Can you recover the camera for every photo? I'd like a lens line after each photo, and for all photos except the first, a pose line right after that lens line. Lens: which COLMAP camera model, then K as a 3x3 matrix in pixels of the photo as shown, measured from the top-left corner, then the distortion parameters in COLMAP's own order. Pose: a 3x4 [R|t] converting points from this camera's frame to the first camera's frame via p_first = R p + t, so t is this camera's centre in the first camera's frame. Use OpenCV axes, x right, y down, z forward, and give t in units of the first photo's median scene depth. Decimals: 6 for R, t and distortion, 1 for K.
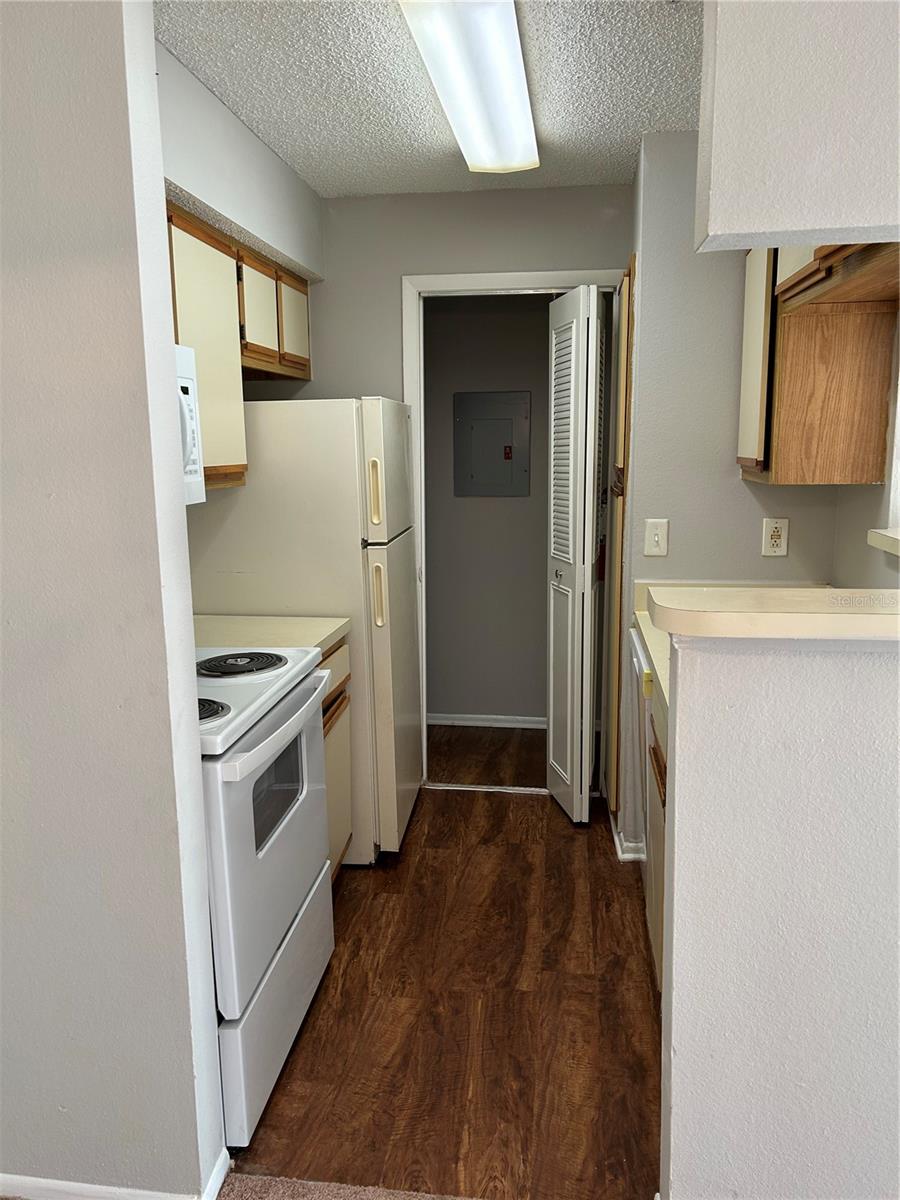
lens RADIAL K [[899.9, 0, 437.1], [0, 899.9, 600.3], [0, 0, 1]] dist [0.048820, -0.051280]
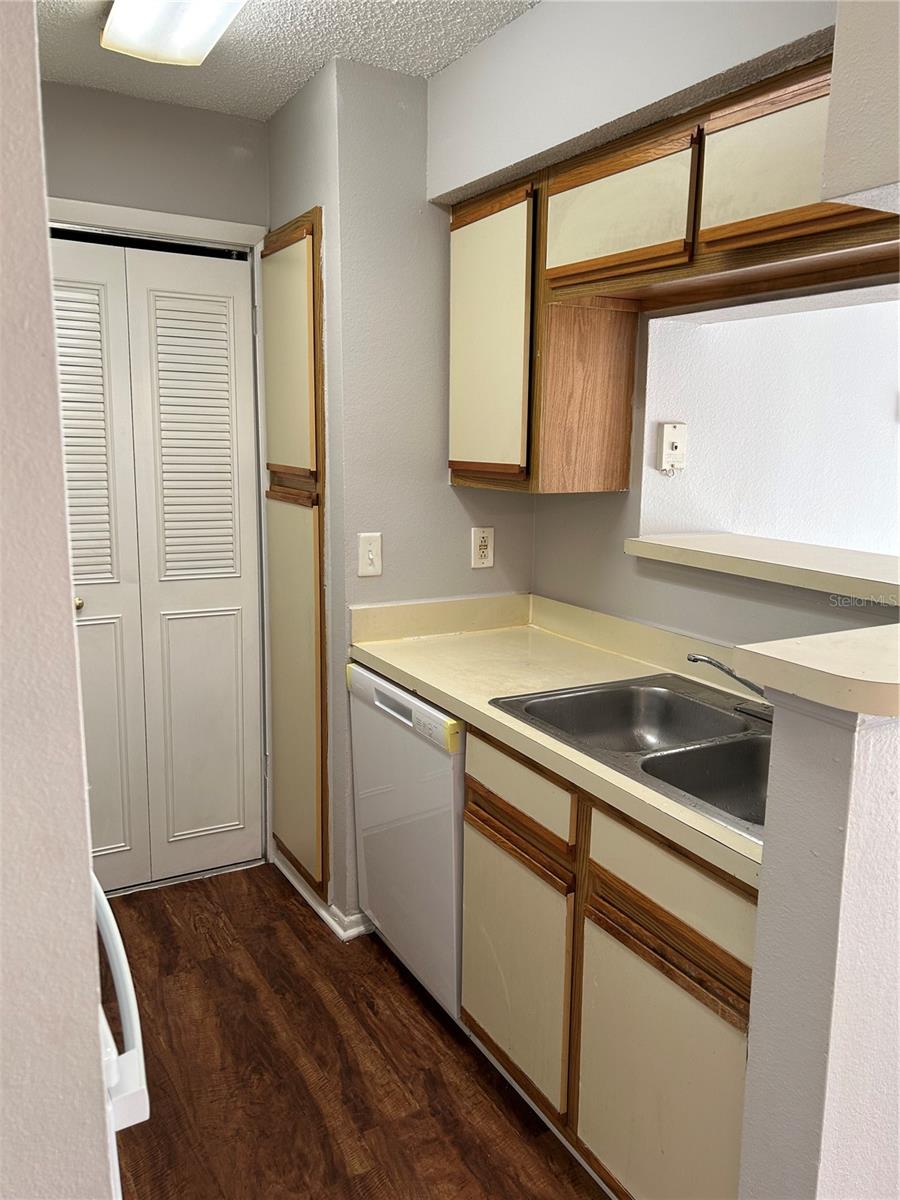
lens RADIAL K [[899.9, 0, 437.4], [0, 899.9, 606.6], [0, 0, 1]] dist [0.048820, -0.051280]
pose [[0.795887, -0.091974, 0.598419, -0.226689], [0.081910, 0.995664, 0.044090, -0.056102], [-0.599879, 0.013925, 0.799969, 0.306533]]
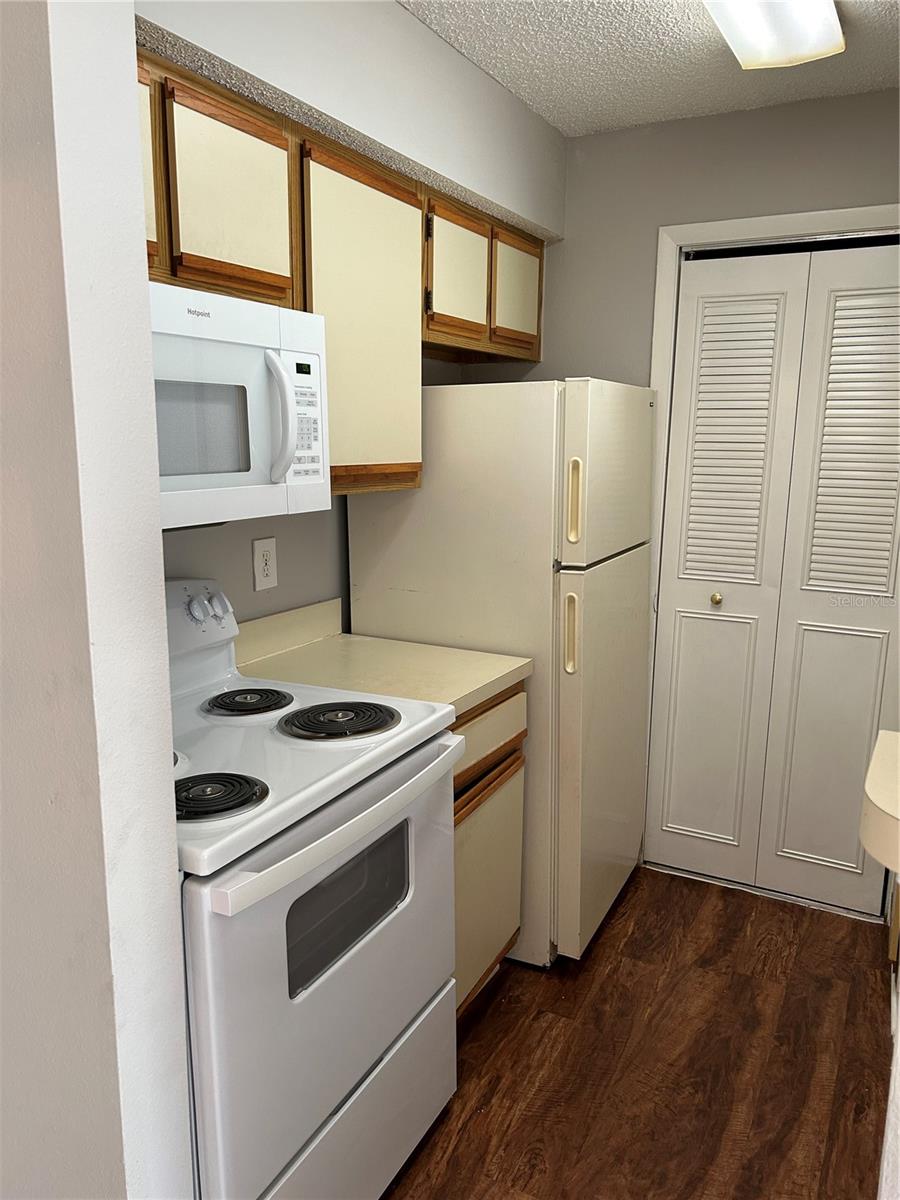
lens RADIAL K [[899.9, 0, 442.1], [0, 899.9, 602.4], [0, 0, 1]] dist [0.048820, -0.051280]
pose [[0.938468, 0.077958, -0.336452, 0.094944], [-0.074444, 0.996952, 0.023353, -0.044778], [0.337247, 0.003131, 0.941411, 0.239518]]
